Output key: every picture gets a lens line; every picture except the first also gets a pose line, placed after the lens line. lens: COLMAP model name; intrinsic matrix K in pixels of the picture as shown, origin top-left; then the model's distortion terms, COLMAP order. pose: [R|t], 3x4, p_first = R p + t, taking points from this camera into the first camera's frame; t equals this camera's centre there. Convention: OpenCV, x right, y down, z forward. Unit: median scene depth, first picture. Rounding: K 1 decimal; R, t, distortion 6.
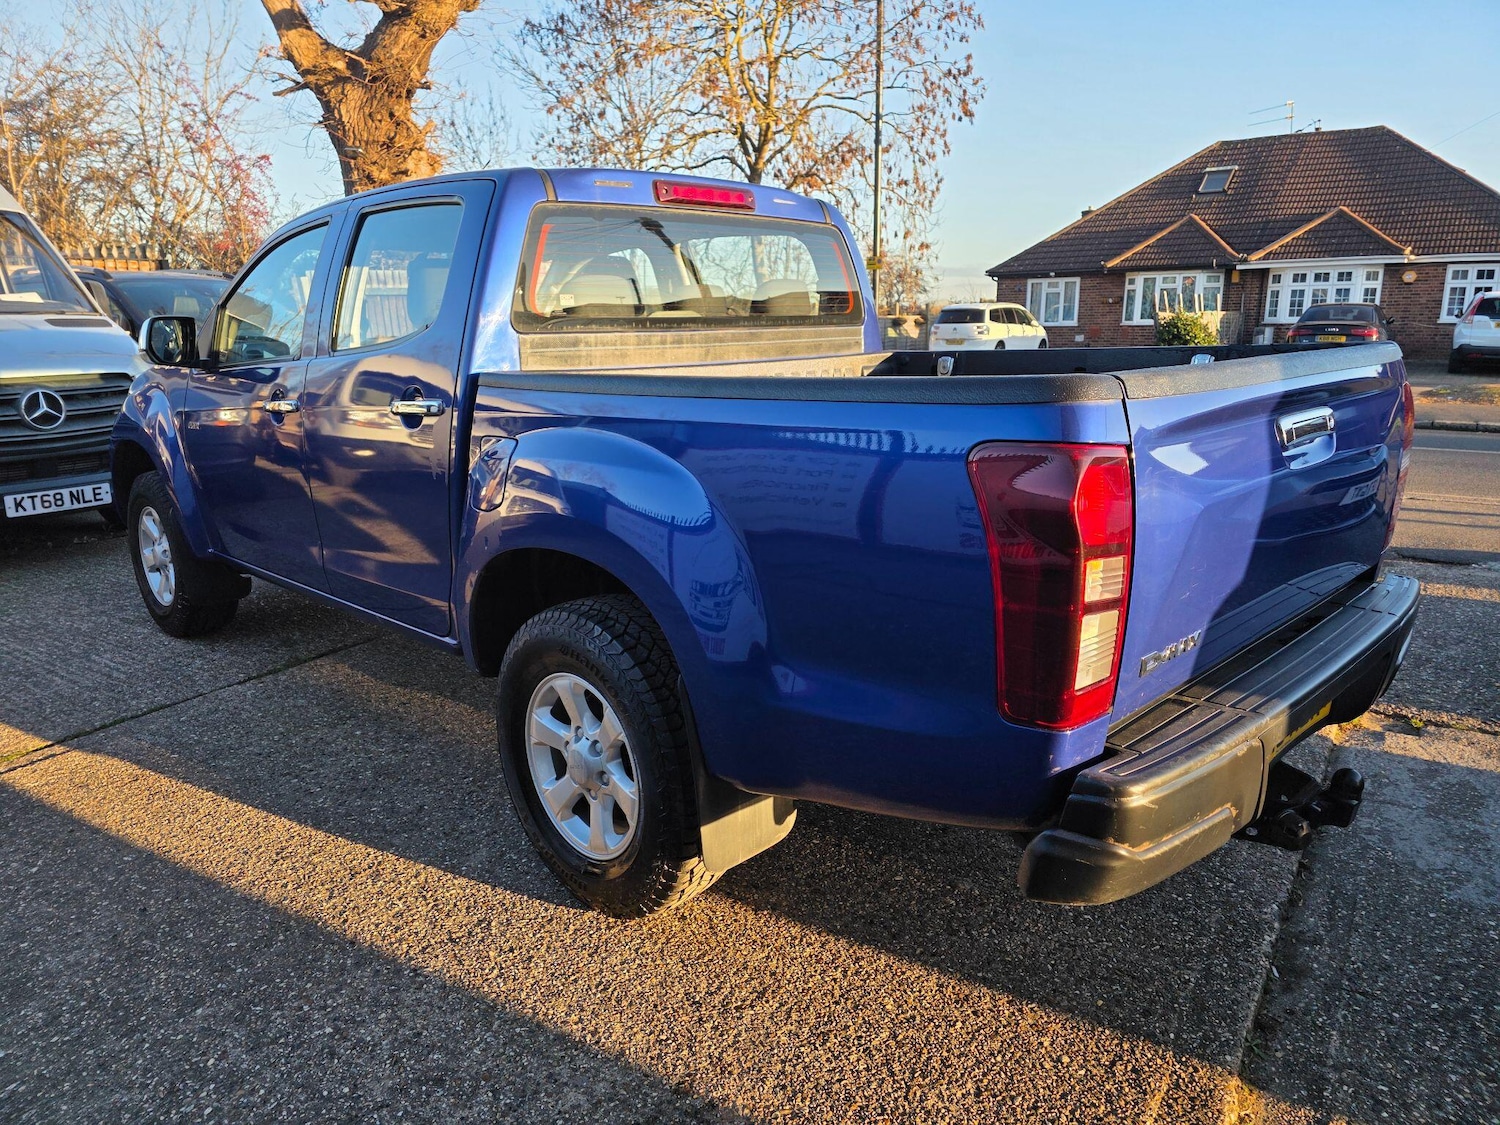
lens RADIAL K [[1004.8, 0, 745.0], [0, 1004.8, 551.9], [0, 0, 1]] dist [0.067097, -0.072859]
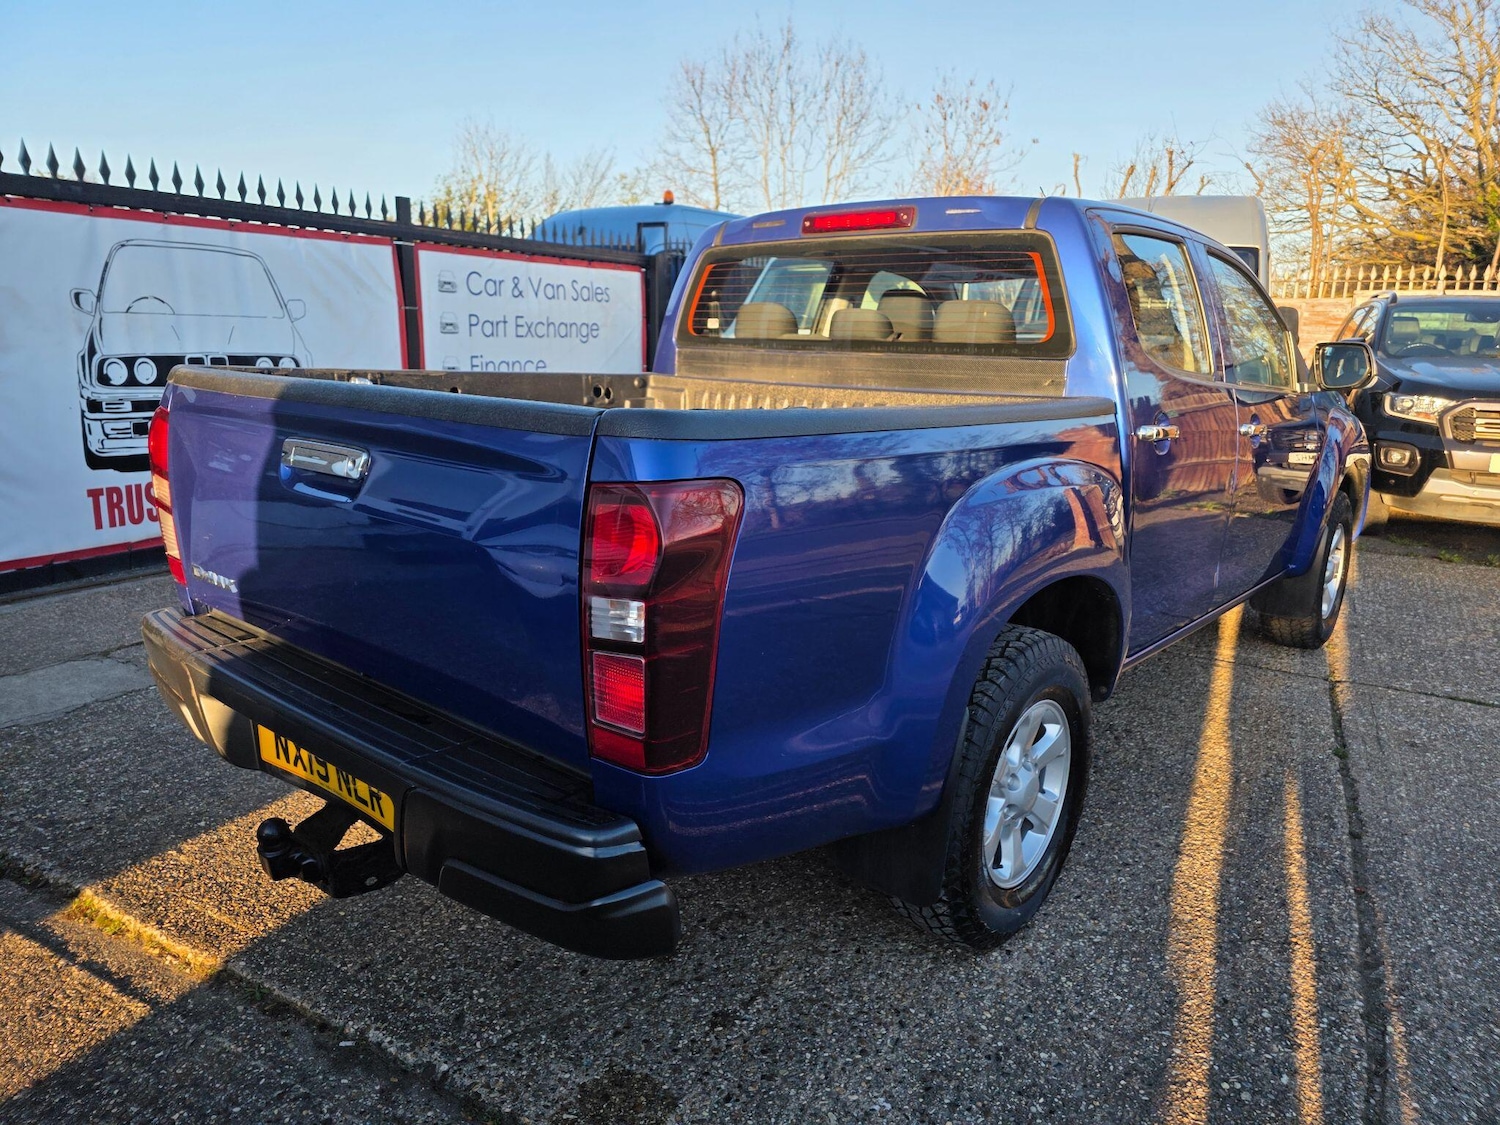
lens RADIAL K [[1004.8, 0, 739.8], [0, 1004.8, 548.0], [0, 0, 1]] dist [0.067097, -0.072859]
pose [[0.078261, 0.223182, -0.971630, 0.936177], [-0.247690, 0.948412, 0.197898, -0.200873], [0.965673, 0.225175, 0.129504, 0.779310]]
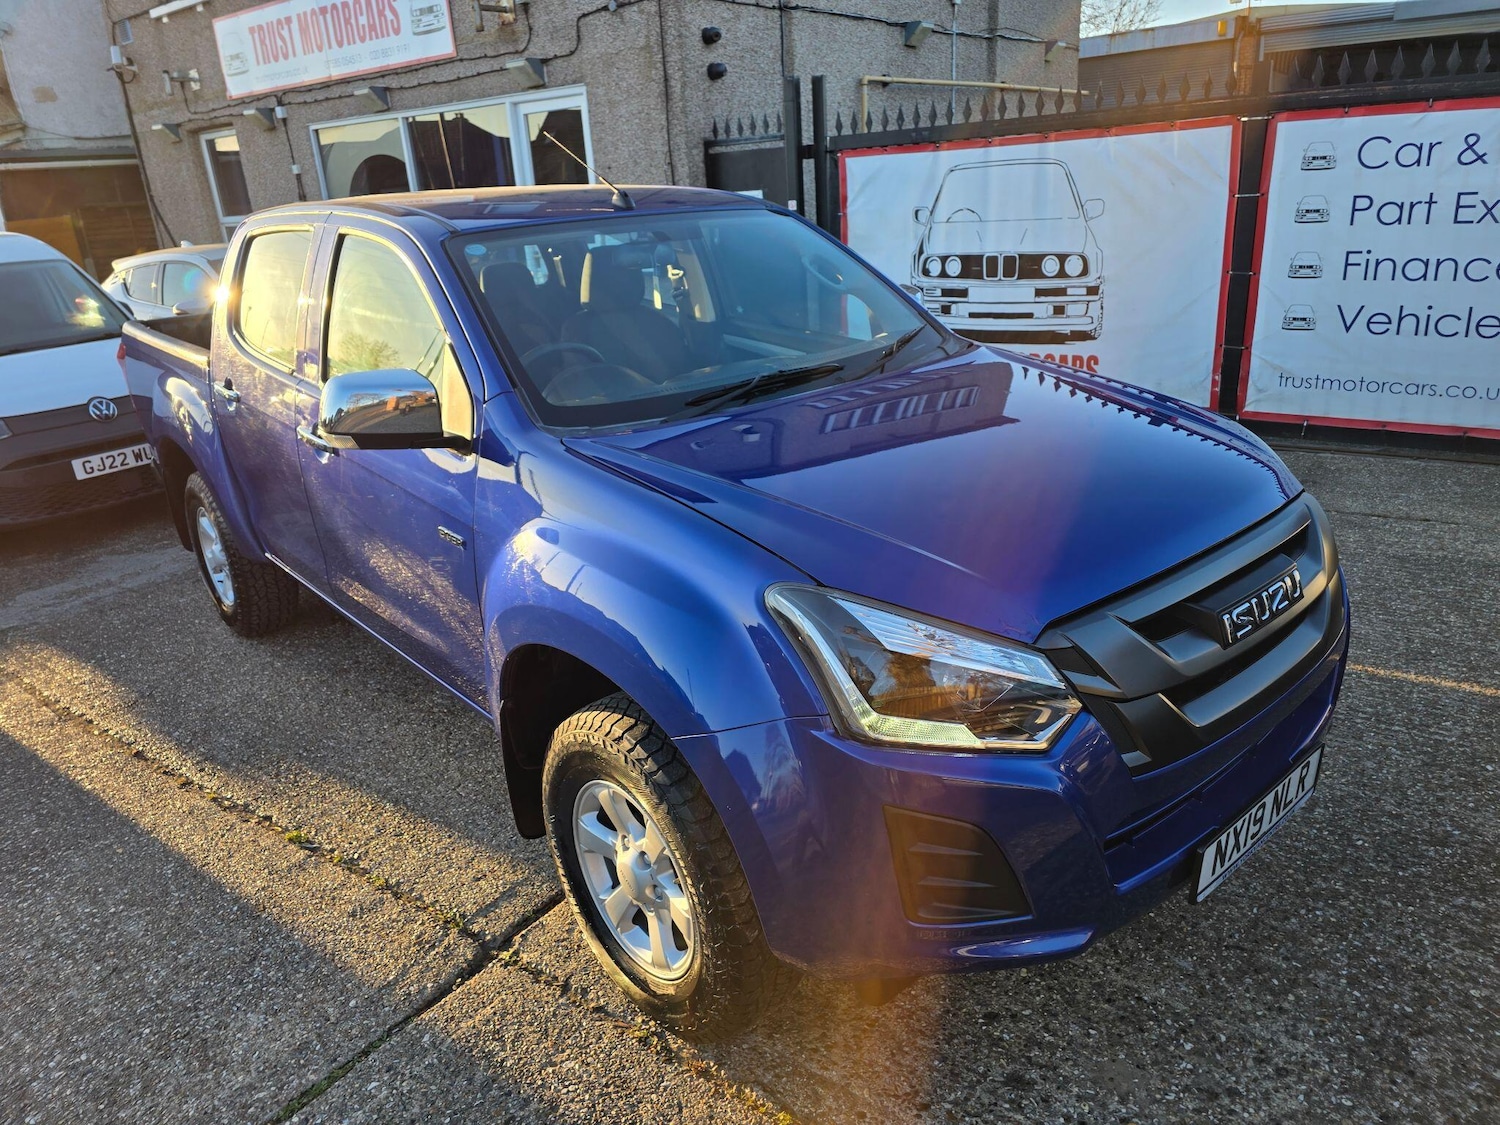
lens RADIAL K [[996.7, 0, 744.3], [0, 996.7, 560.1], [0, 0, 1]] dist [0.030866, -0.028957]
pose [[-0.995719, 0.052803, 0.075859, -0.549379], [0.086131, 0.827846, 0.554303, -0.650210], [-0.033531, 0.558464, -0.828851, 2.260604]]
